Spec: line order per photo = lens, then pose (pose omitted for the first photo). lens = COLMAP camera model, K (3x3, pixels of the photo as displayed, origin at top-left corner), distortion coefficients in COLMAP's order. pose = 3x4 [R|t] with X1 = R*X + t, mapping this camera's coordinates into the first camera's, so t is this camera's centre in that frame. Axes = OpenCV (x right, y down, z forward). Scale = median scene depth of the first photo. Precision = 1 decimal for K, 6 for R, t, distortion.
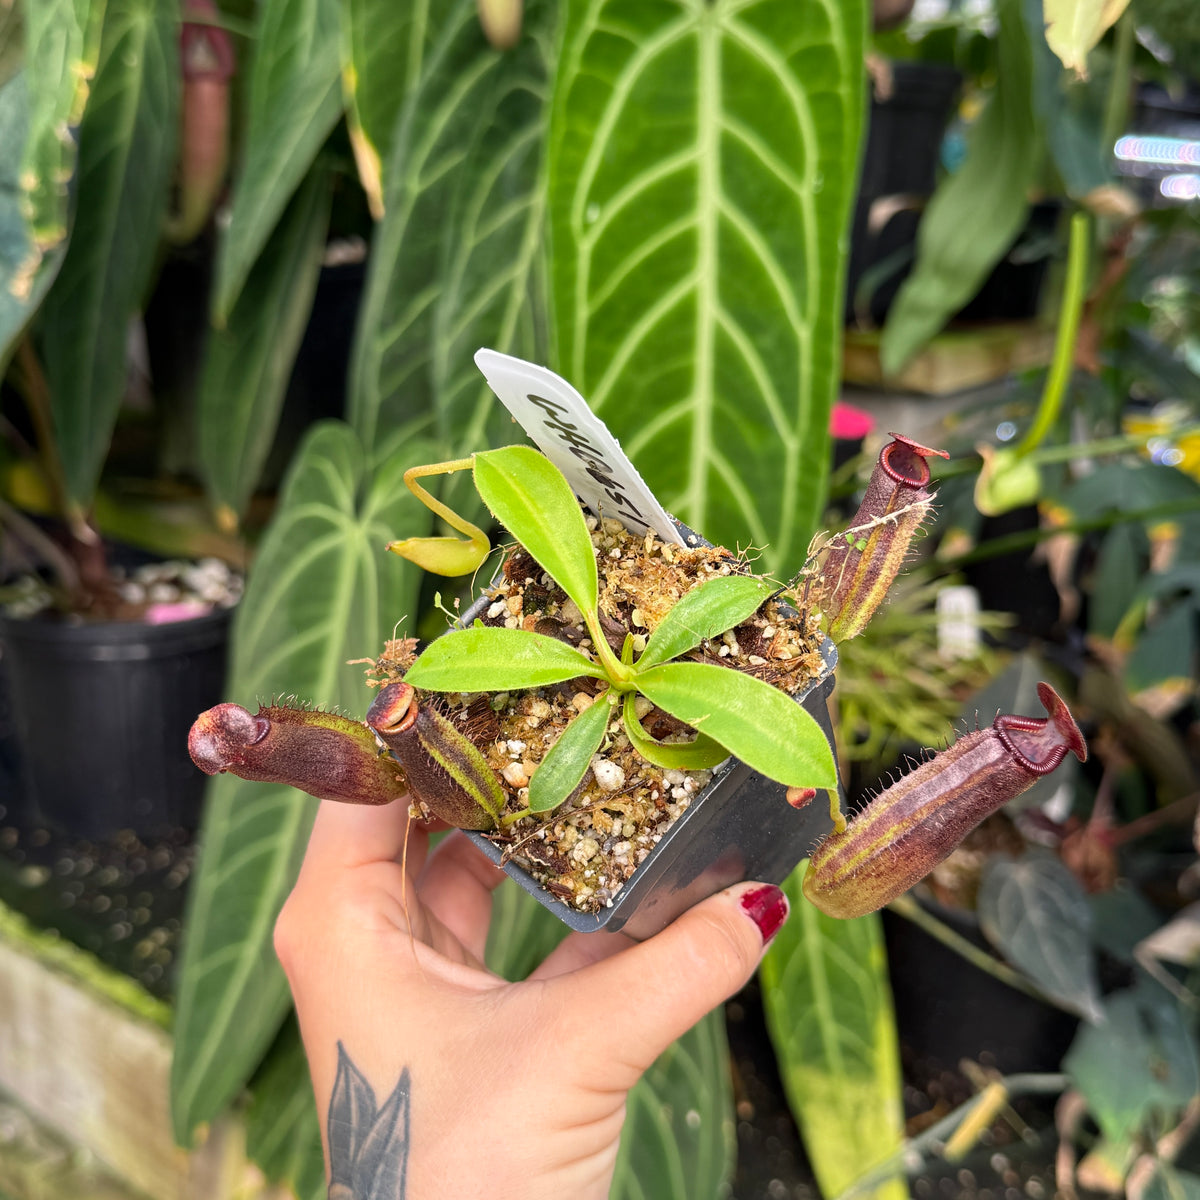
lens RADIAL K [[1485.4, 0, 596.4], [0, 1485.4, 610.6], [0, 0, 1]] dist [0.040487, 0.000000]
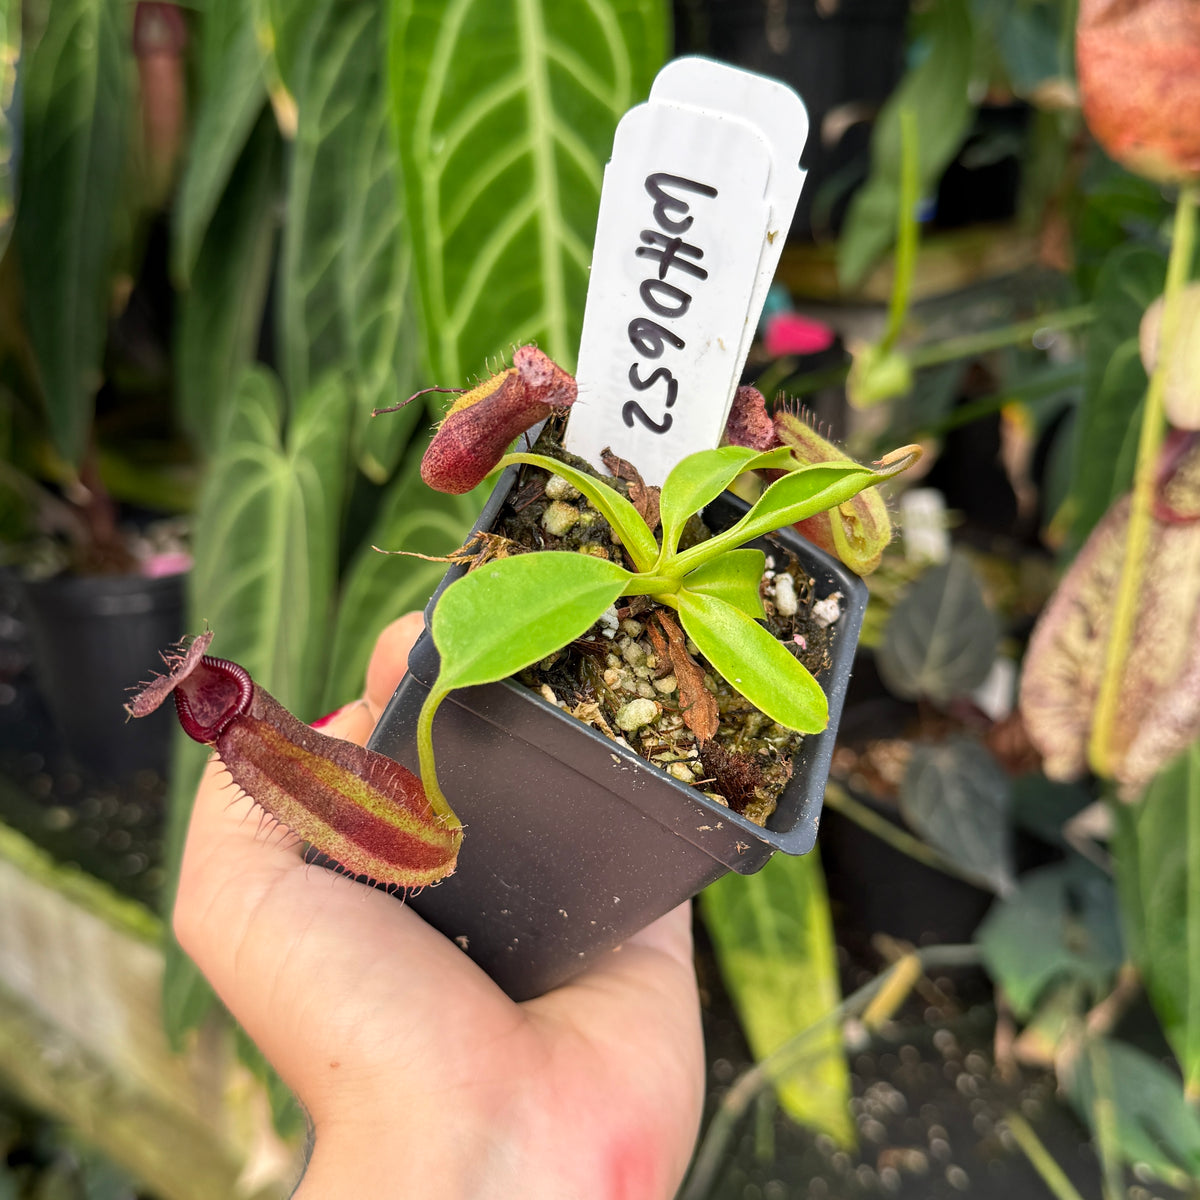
lens RADIAL K [[1485.4, 0, 617.8], [0, 1485.4, 612.3], [0, 0, 1]] dist [0.040487, 0.000000]
pose [[0.995142, -0.058738, -0.079014, 0.146558], [0.061193, 0.997704, 0.029013, 0.031107], [0.077129, -0.033707, 0.996451, -0.040828]]
